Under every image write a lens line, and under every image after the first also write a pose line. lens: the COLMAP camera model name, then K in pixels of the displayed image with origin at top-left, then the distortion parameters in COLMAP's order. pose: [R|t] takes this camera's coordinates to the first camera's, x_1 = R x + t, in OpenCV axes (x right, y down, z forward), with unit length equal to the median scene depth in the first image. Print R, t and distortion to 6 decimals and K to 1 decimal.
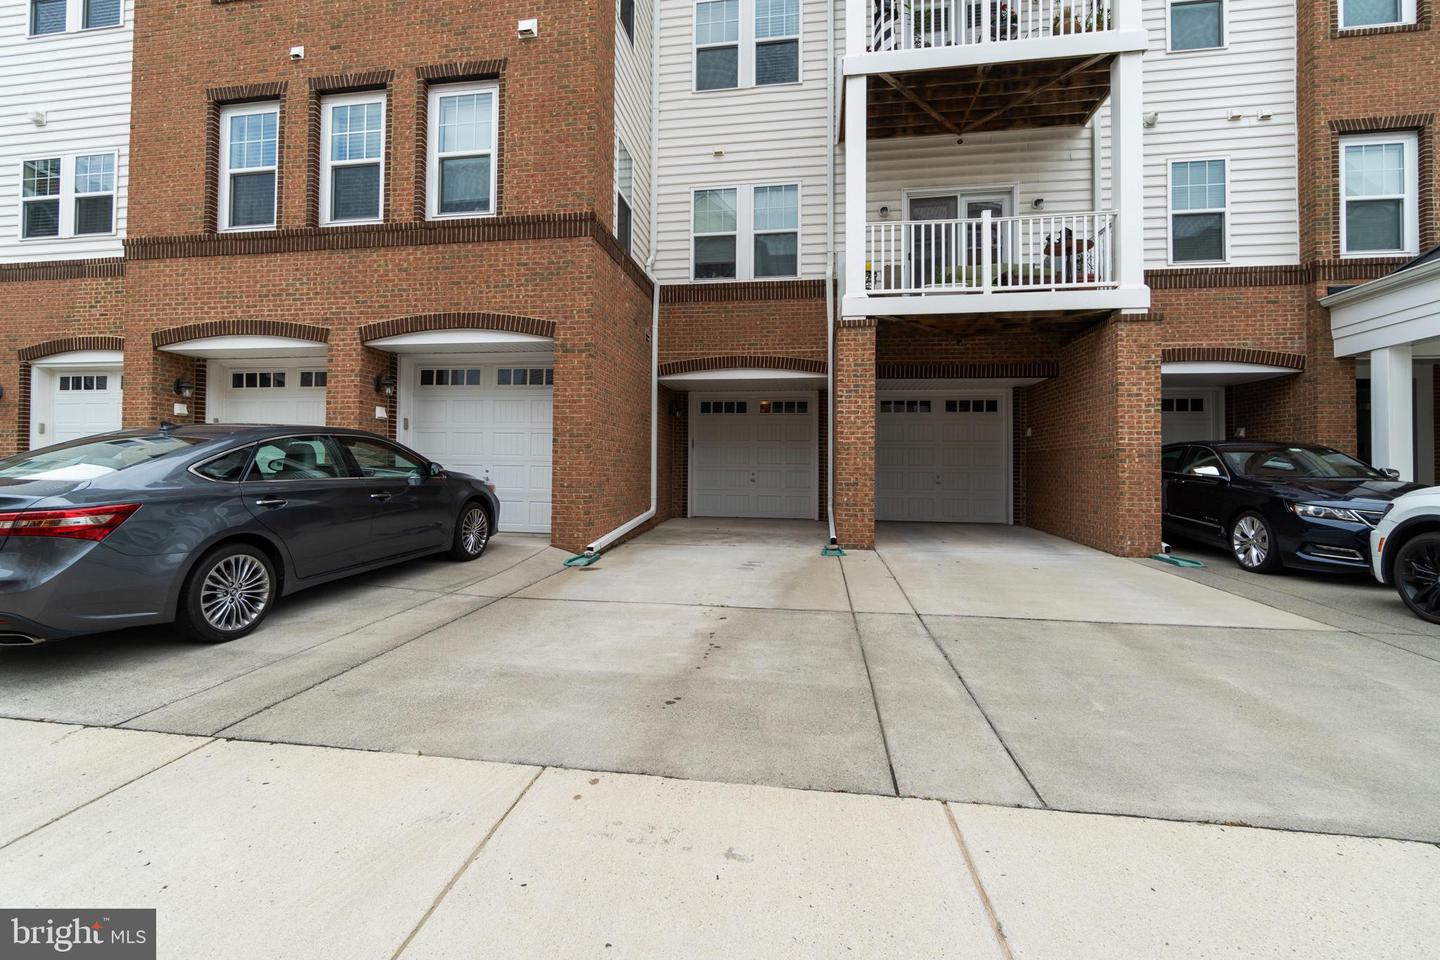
lens RADIAL K [[625.8, 0, 693.5], [0, 625.8, 461.4], [0, 0, 1]] dist [-0.001863, 0.000050]
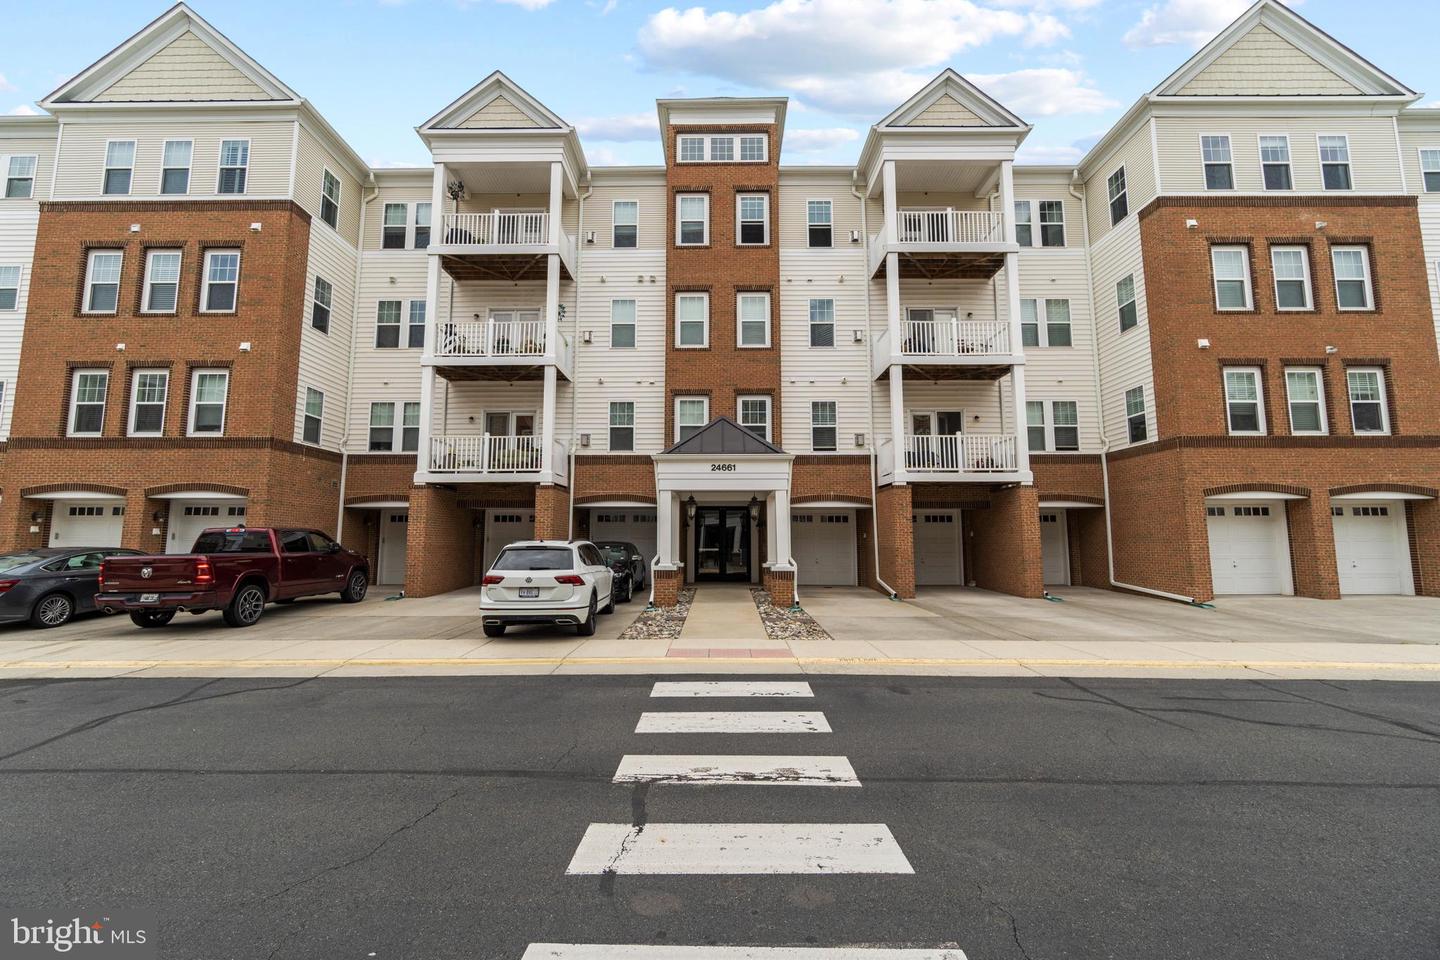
lens RADIAL K [[616.1, 0, 711.5], [0, 616.1, 474.2], [0, 0, 1]] dist [-0.002000, -0.000177]
pose [[0.987808, 0.005836, 0.155570, 0.883161], [0.009021, 0.995472, -0.094622, -0.059411], [-0.155418, 0.094871, 0.983283, -1.127024]]
